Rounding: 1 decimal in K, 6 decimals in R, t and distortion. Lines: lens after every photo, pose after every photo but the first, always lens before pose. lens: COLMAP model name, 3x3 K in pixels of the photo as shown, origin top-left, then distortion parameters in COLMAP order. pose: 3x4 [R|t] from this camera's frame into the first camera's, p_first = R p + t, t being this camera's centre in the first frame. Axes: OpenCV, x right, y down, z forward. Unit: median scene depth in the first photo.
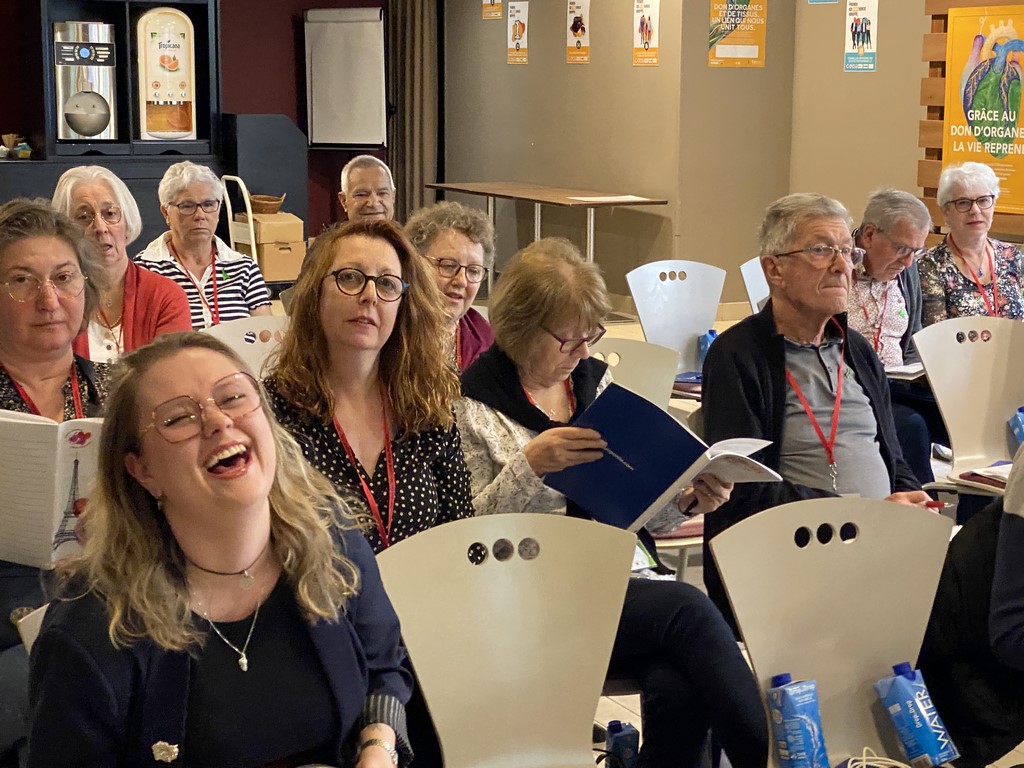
lens RADIAL K [[1907.3, 0, 501.8], [0, 1907.3, 362.1], [0, 0, 1]] dist [0.131428, 0.000000]
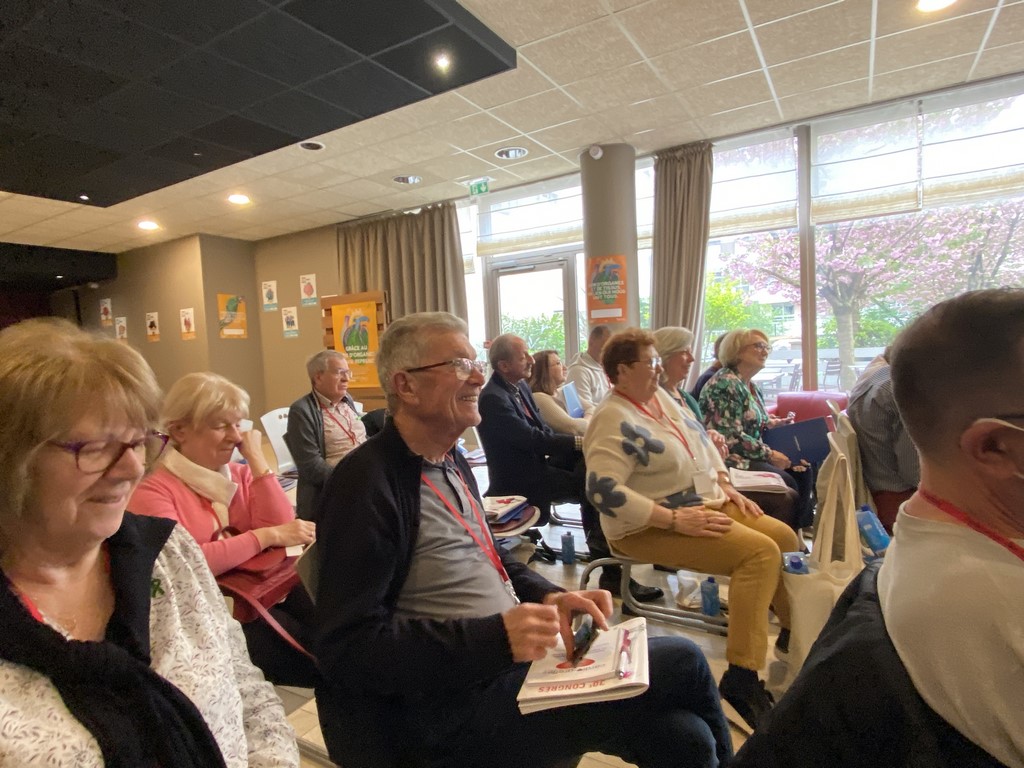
lens RADIAL K [[574.9, 0, 498.7], [0, 574.9, 385.3], [0, 0, 1]] dist [0.020487, -0.007554]
pose [[0.842332, -0.076412, 0.533515, 0.027247], [0.135615, 0.988099, -0.072594, -0.010061], [-0.521618, 0.133501, 0.842669, 0.443904]]
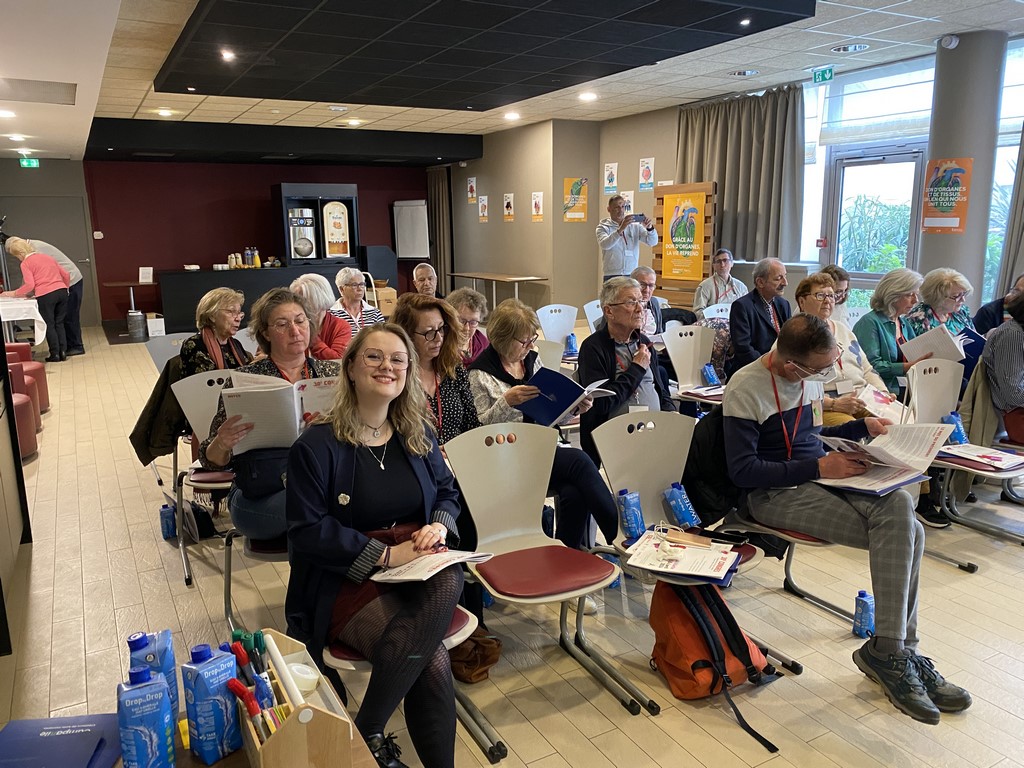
lens RADIAL K [[777.6, 0, 497.2], [0, 777.6, 377.1], [0, 0, 1]] dist [0.049402, -0.061897]
pose [[0.999273, -0.027290, 0.026638, -0.010880], [0.026155, 0.998773, 0.042061, -0.005764], [-0.027754, -0.041334, 0.998760, 0.038911]]
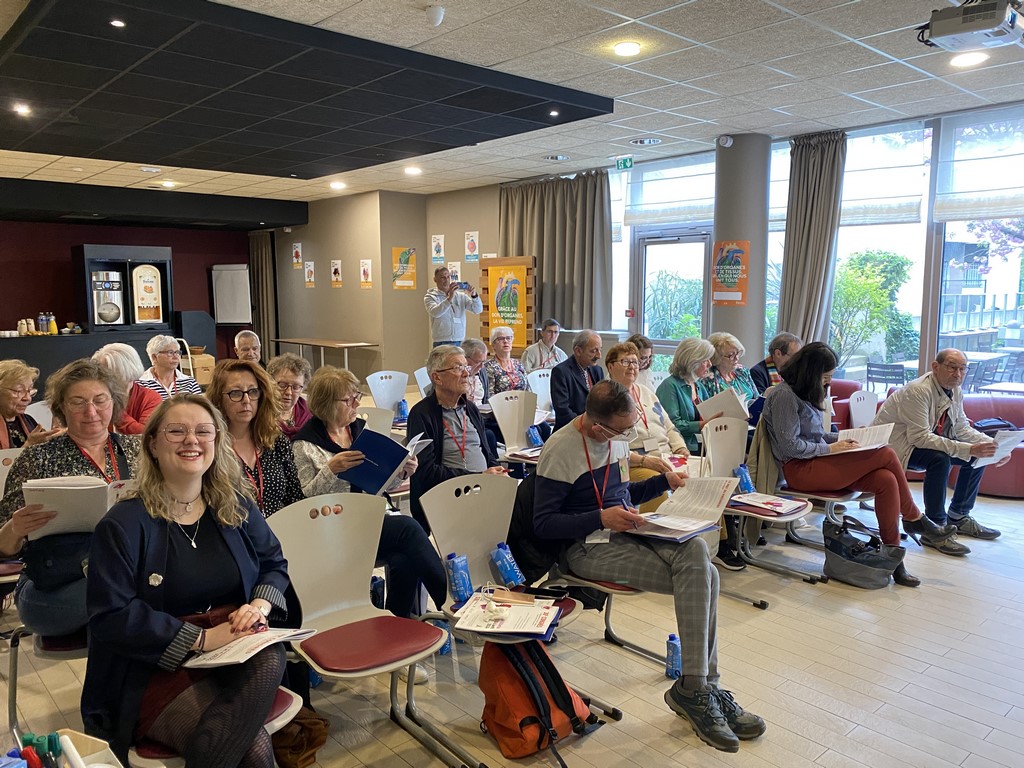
lens RADIAL K [[777.6, 0, 512.4], [0, 777.6, 380.1], [0, 0, 1]] dist [0.049402, -0.061897]
pose [[0.965312, -0.037698, 0.258364, -0.007988], [0.046871, 0.998467, -0.029435, -0.006459], [-0.256858, 0.040524, 0.965599, 0.028479]]
